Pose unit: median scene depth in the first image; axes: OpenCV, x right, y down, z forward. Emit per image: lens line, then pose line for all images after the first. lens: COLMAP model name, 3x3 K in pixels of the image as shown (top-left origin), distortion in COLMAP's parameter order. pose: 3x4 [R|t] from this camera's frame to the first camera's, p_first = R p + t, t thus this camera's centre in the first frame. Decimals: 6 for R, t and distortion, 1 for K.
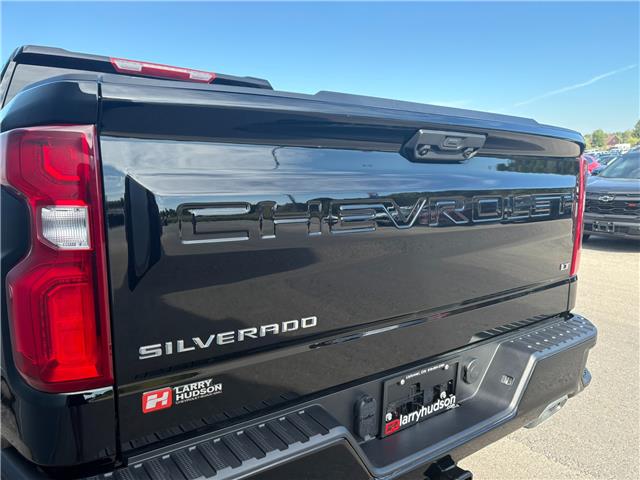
lens RADIAL K [[476.3, 0, 320.5], [0, 476.3, 243.1], [0, 0, 1]] dist [0.023995, -0.007335]
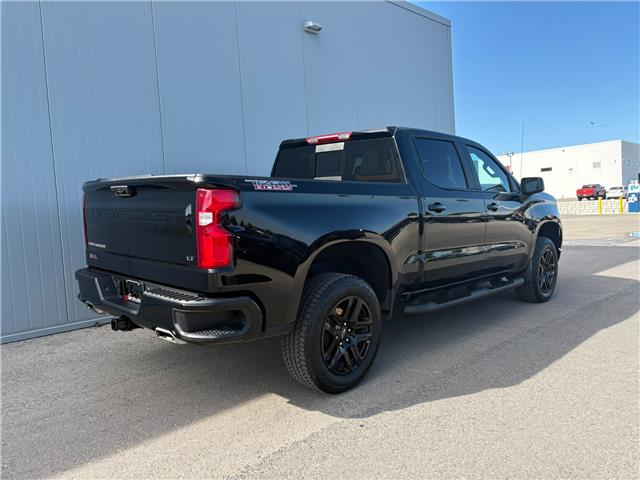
lens RADIAL K [[476.3, 0, 320.5], [0, 476.3, 243.1], [0, 0, 1]] dist [0.023995, -0.007335]
pose [[0.174198, 0.081964, -0.981294, 2.979839], [-0.122842, 0.990554, 0.060931, -0.211119], [0.977018, 0.109930, 0.182621, 1.578276]]
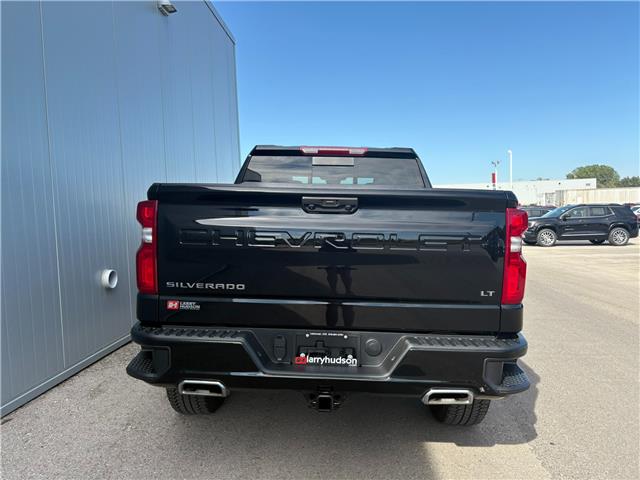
lens RADIAL K [[473.0, 0, 323.4], [0, 473.0, 239.2], [0, 0, 1]] dist [0.041890, -0.031749]
pose [[0.789099, 0.040431, -0.612934, 1.312006], [-0.099658, 0.993038, -0.062797, 0.040739], [0.606128, 0.110637, 0.787635, -0.396697]]
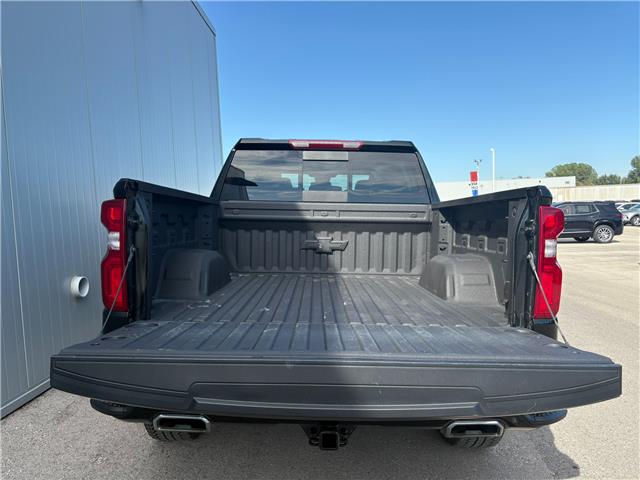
lens RADIAL K [[476.3, 0, 320.5], [0, 476.3, 243.1], [0, 0, 1]] dist [0.023995, -0.007335]
pose [[0.806855, 0.039775, -0.589409, 1.097321], [-0.089879, 0.994381, -0.055934, 0.011234], [0.583872, 0.098106, 0.805896, -0.218725]]
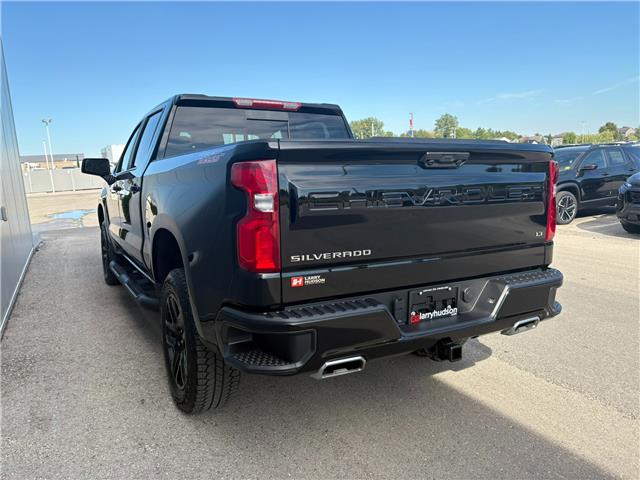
lens RADIAL K [[468.0, 0, 310.6], [0, 468.0, 232.1], [0, 0, 1]] dist [0.057254, -0.000502]
pose [[0.988381, -0.000819, -0.151992, 0.033717], [-0.001374, 0.999896, -0.014322, 0.092559], [0.151988, 0.014365, 0.988278, -0.800619]]
